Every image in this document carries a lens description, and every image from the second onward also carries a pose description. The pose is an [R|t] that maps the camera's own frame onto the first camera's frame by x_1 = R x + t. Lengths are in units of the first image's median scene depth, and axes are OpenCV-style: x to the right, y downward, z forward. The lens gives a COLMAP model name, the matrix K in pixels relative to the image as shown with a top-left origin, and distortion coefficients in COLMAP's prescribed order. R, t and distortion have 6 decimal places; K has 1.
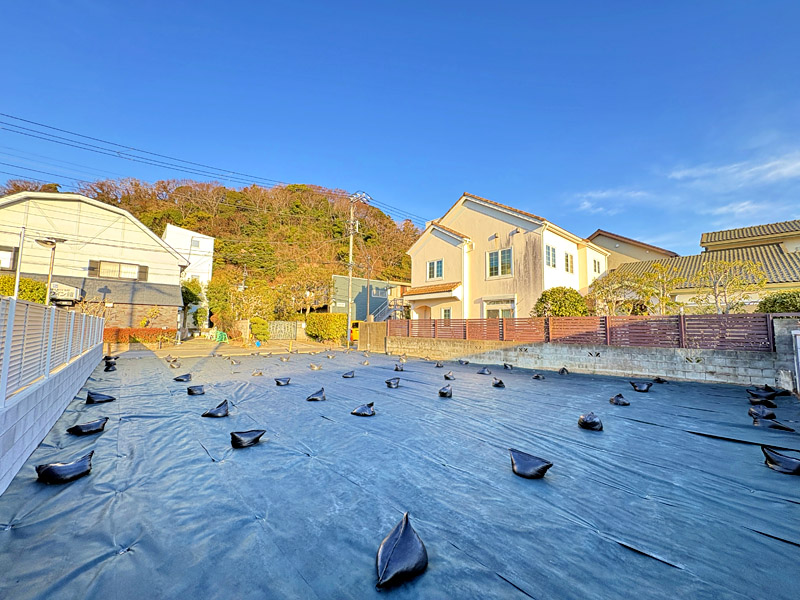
lens RADIAL K [[318.4, 0, 397.9], [0, 318.4, 301.6], [0, 0, 1]] dist [0.000911, 0.000507]
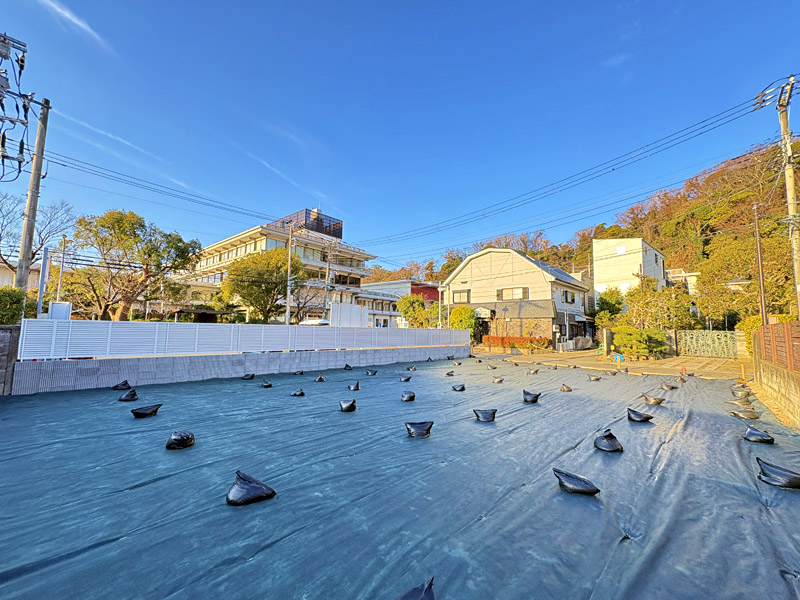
lens RADIAL K [[318.4, 0, 403.2], [0, 318.4, 297.6], [0, 0, 1]] dist [0.000911, 0.000507]
pose [[0.073846, -0.110922, -0.991082, 0.419010], [0.065966, 0.992162, -0.106127, 0.030701], [0.995086, -0.057540, 0.080585, 0.416116]]
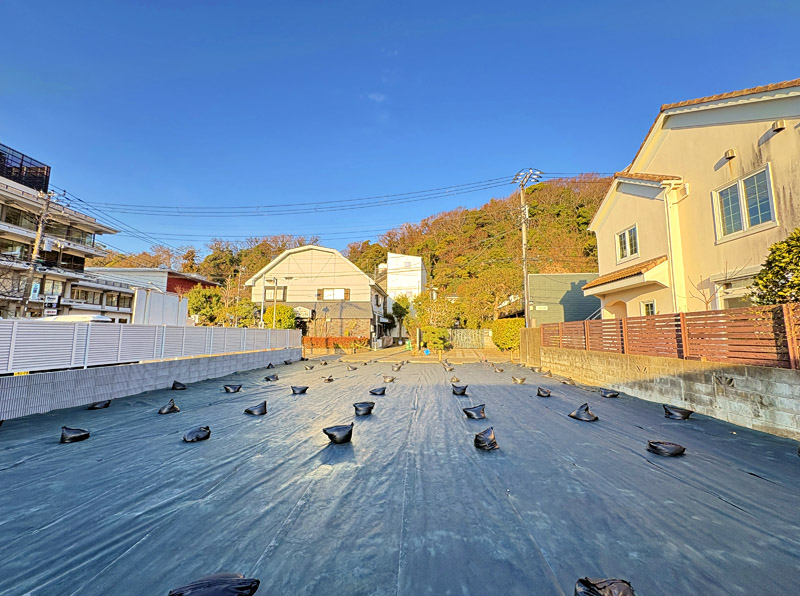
lens RADIAL K [[318.4, 0, 399.3], [0, 318.4, 300.2], [0, 0, 1]] dist [0.000911, 0.000507]
pose [[0.702376, -0.086715, -0.706504, 0.265626], [0.065221, 0.996217, -0.057434, 0.022494], [0.708812, -0.005739, 0.705374, 0.237193]]
